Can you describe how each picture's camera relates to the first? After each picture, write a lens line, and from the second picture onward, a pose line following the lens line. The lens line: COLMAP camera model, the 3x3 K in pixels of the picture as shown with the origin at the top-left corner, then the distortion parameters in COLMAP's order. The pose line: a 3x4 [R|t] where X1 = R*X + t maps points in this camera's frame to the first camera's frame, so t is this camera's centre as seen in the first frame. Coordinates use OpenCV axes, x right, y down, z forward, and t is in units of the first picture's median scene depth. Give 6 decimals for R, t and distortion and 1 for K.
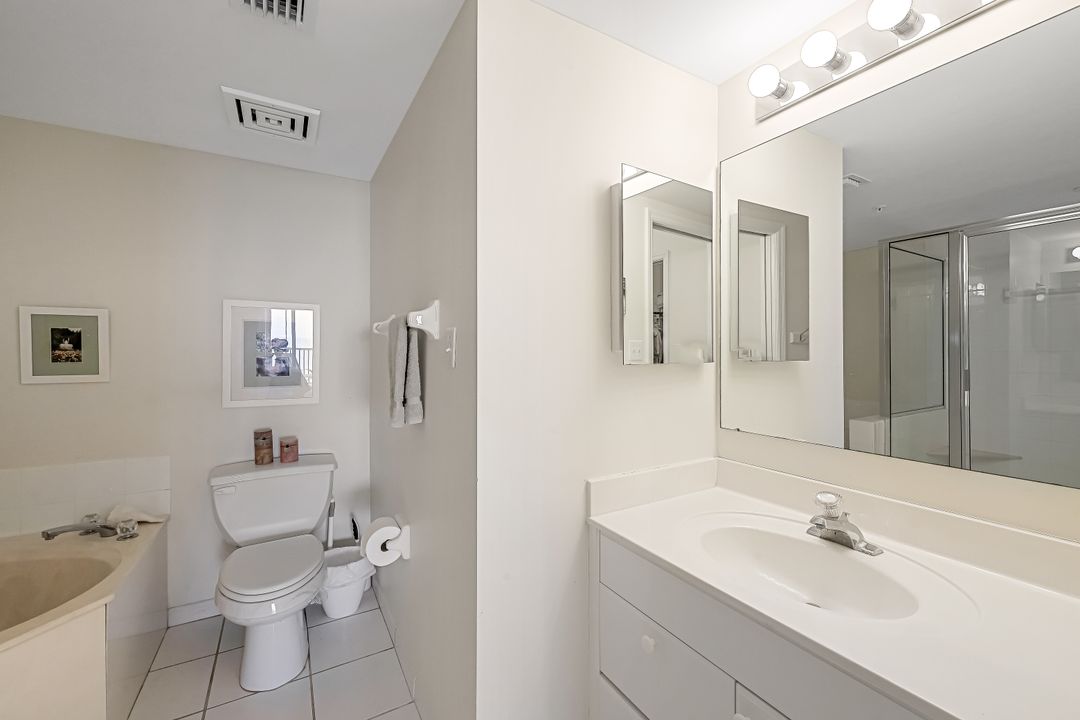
lens RADIAL K [[434.7, 0, 543.9], [0, 434.7, 353.3], [0, 0, 1]] dist [-0.000860, 0.000505]
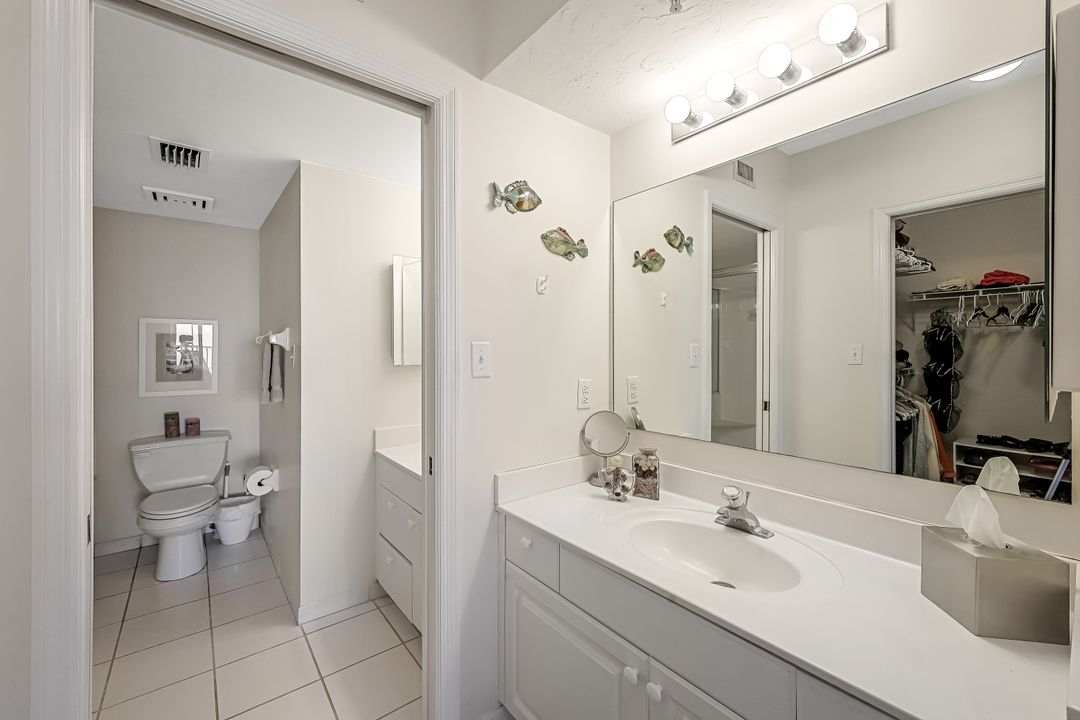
lens RADIAL K [[434.7, 0, 540.1], [0, 434.7, 363.9], [0, 0, 1]] dist [-0.000860, 0.000505]
pose [[0.989968, 0.007968, 0.141070, 0.299637], [-0.010405, 0.999809, 0.016543, -0.011669], [-0.140912, -0.017845, 0.989861, -0.500885]]
